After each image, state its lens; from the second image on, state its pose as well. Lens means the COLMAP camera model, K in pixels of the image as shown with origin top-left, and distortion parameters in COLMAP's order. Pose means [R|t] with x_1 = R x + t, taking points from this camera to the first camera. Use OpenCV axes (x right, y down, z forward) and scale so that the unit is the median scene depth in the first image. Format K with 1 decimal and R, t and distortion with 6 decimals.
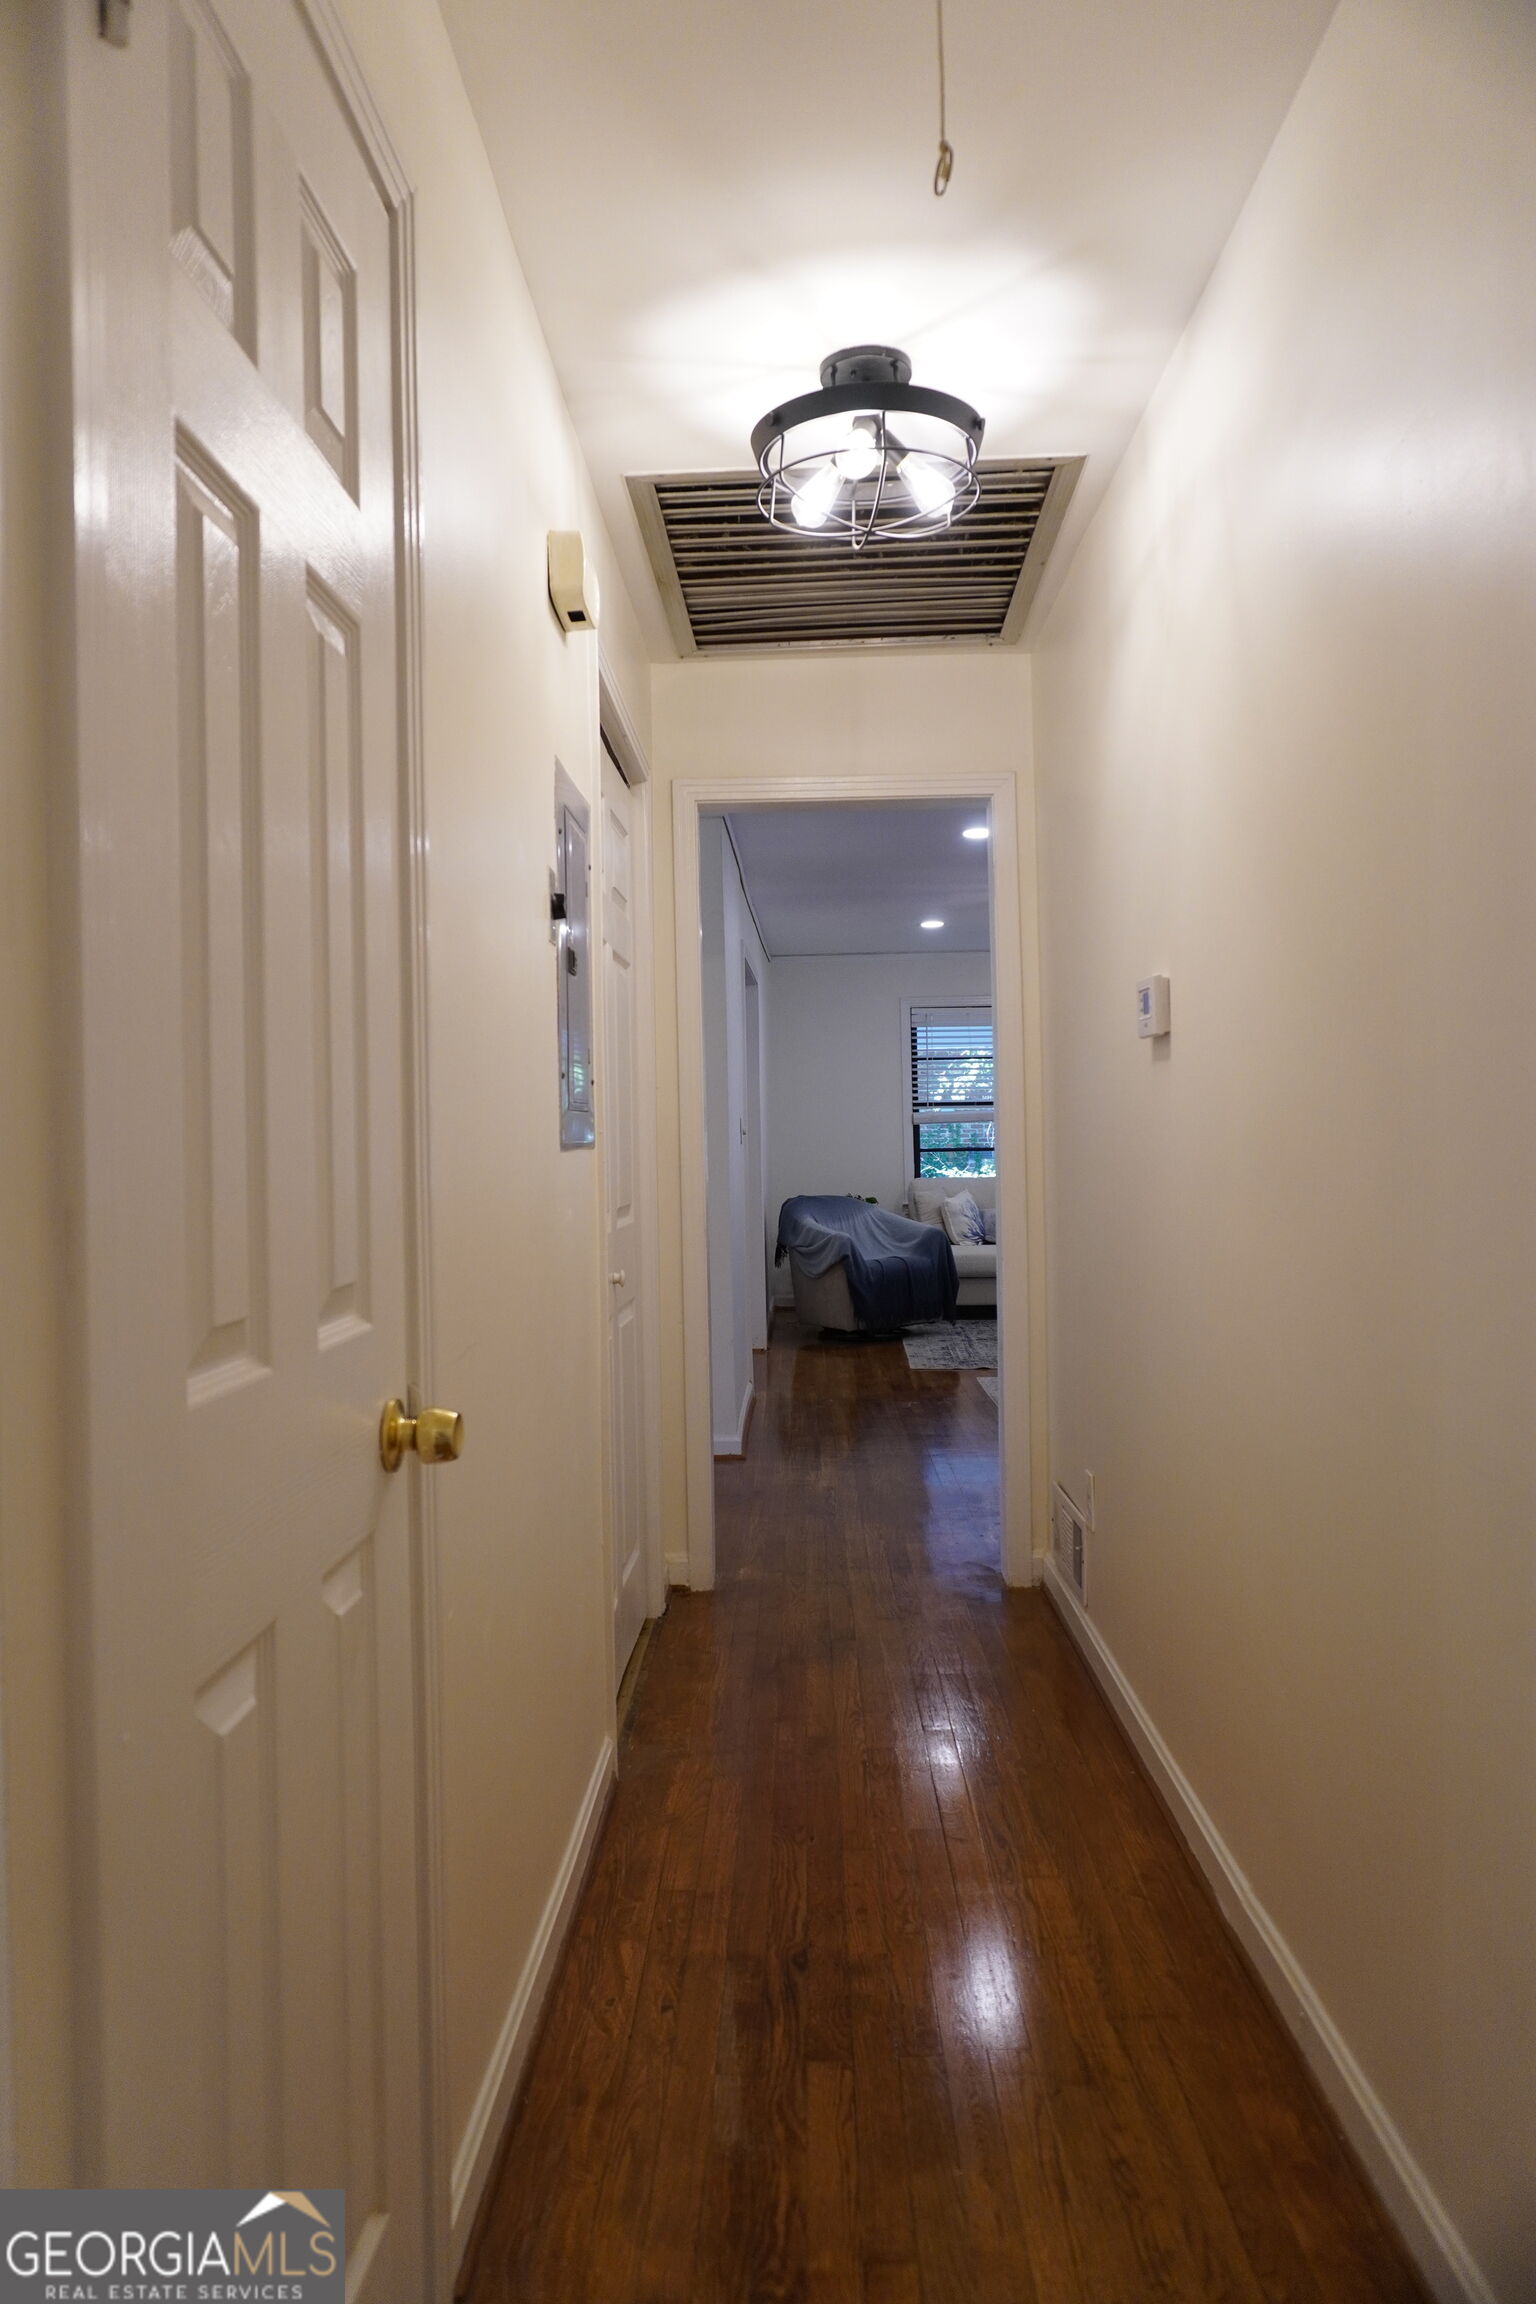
lens RADIAL K [[1567.5, 0, 765.0], [0, 1567.5, 1151.0], [0, 0, 1]] dist [-0.038643, 0.005497]
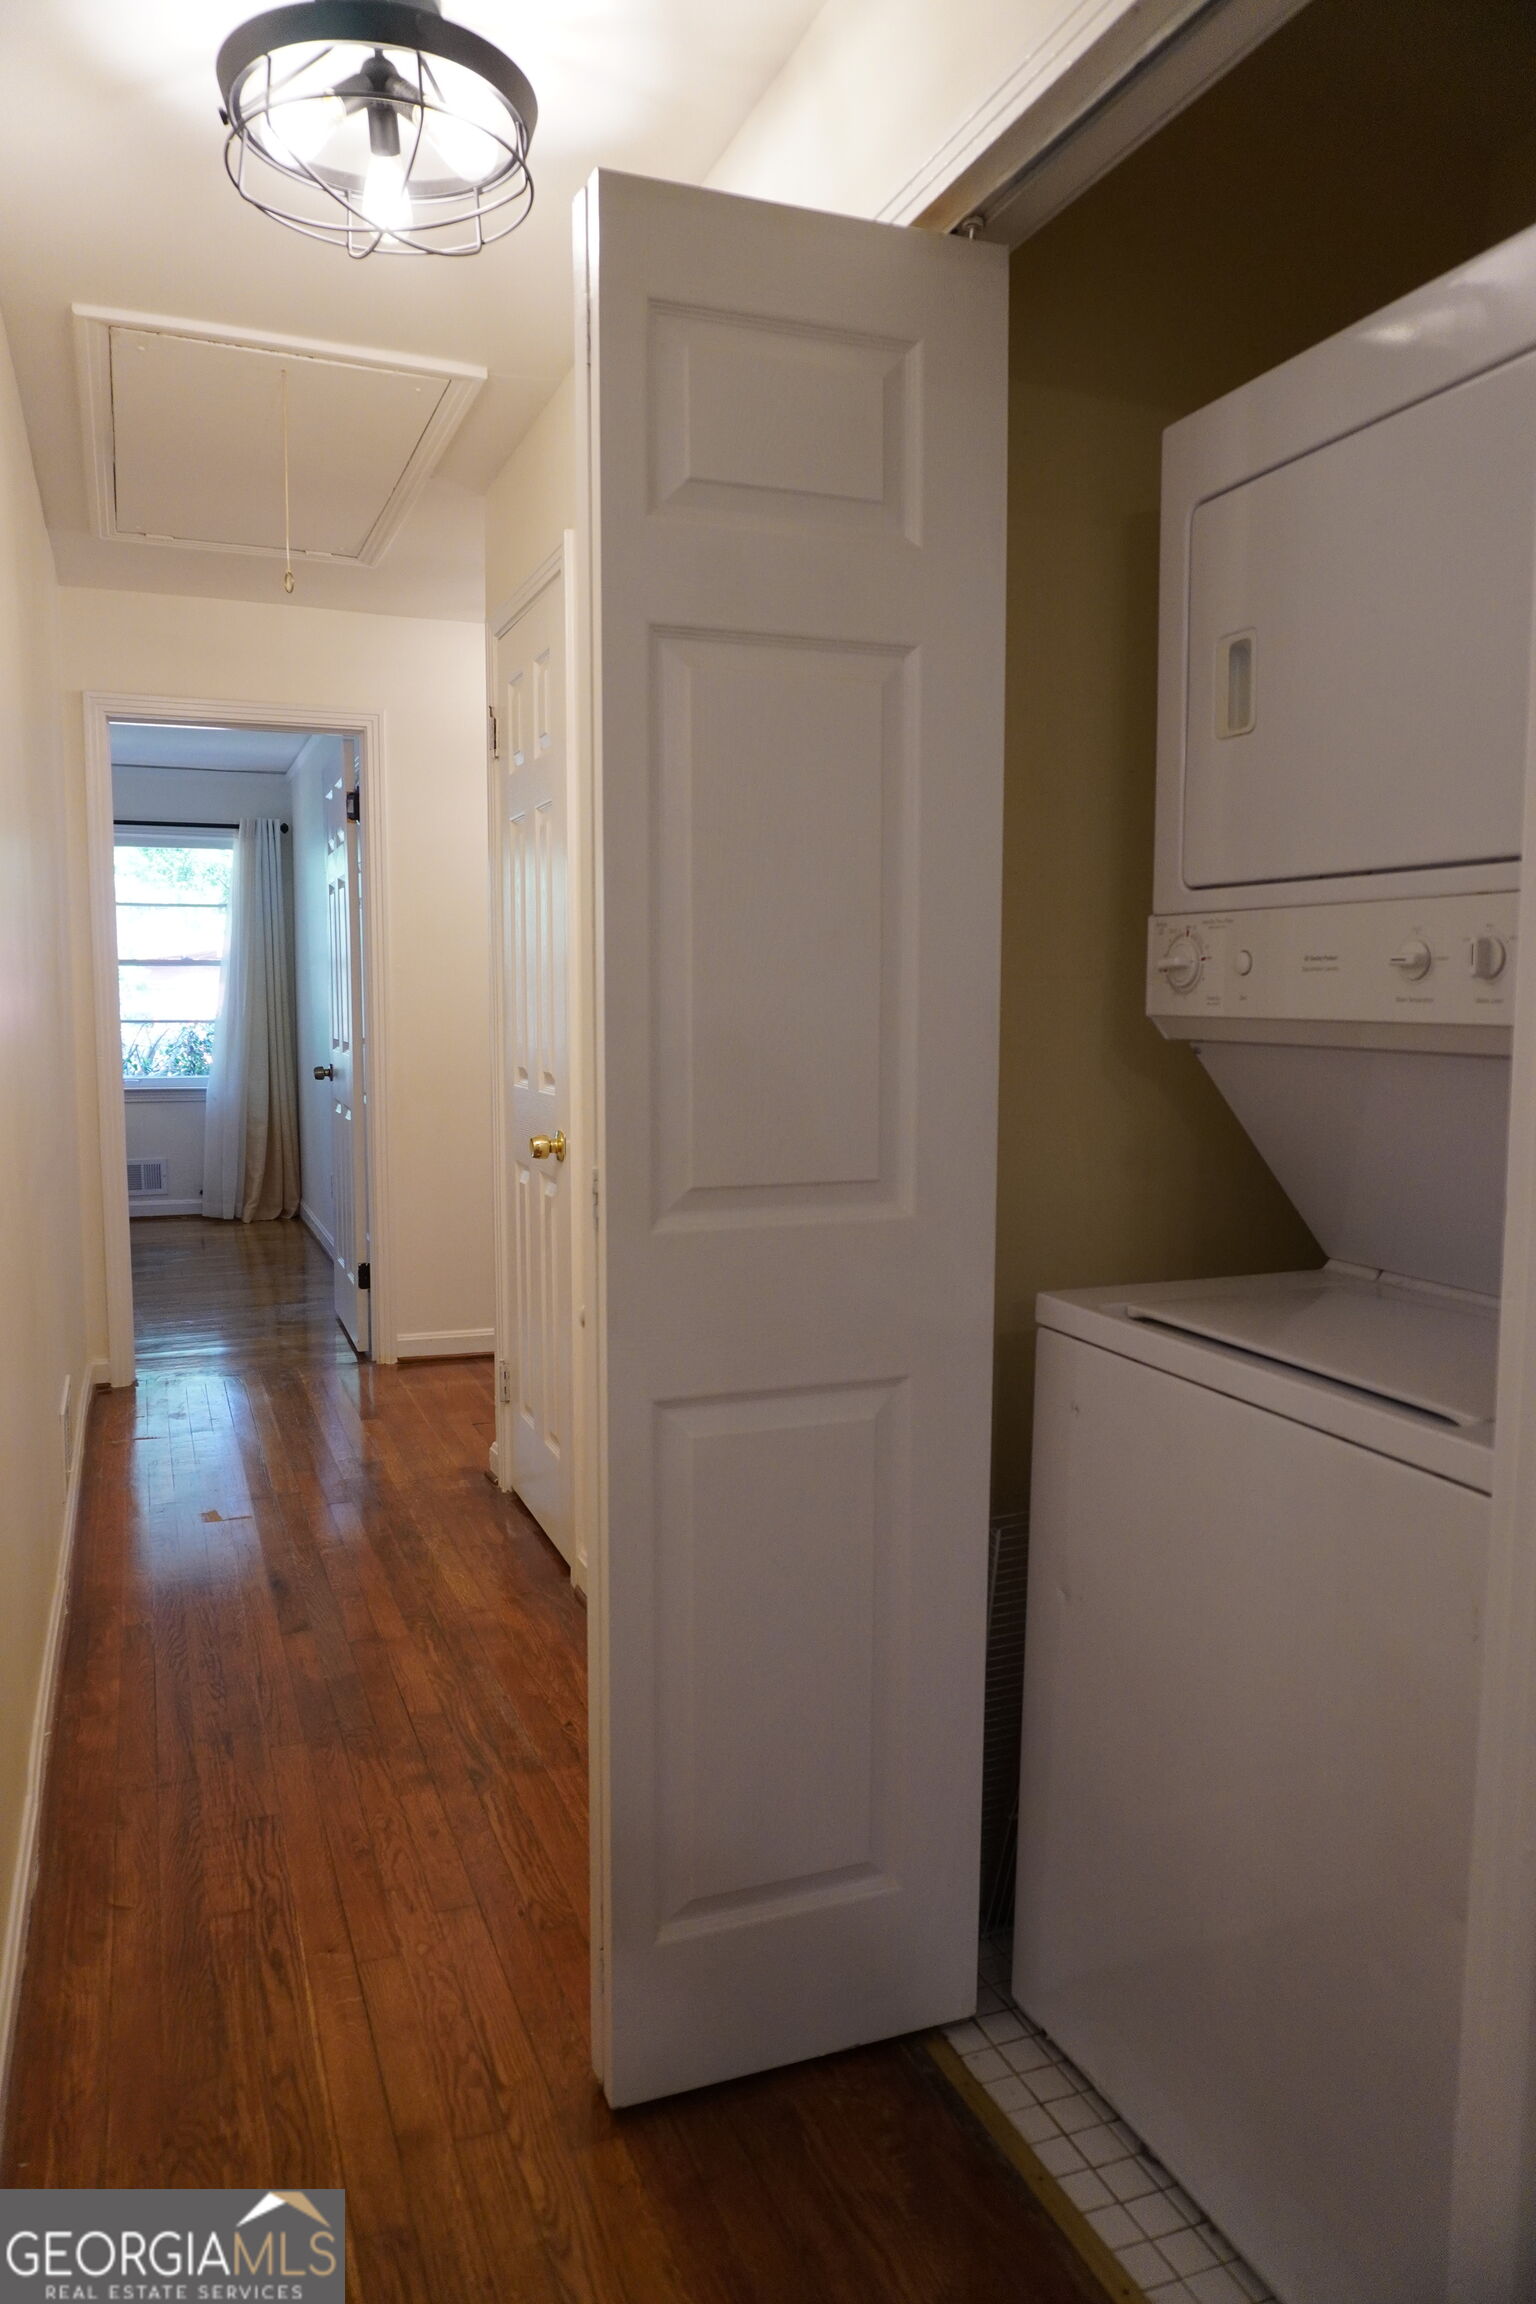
lens RADIAL K [[1567.5, 0, 769.0], [0, 1567.5, 1151.1], [0, 0, 1]] dist [-0.038643, 0.005497]
pose [[-0.919382, 0.044021, -0.390894, 0.251193], [0.002355, 0.994317, 0.106438, -0.038076], [0.393358, 0.096936, -0.914261, 2.106160]]
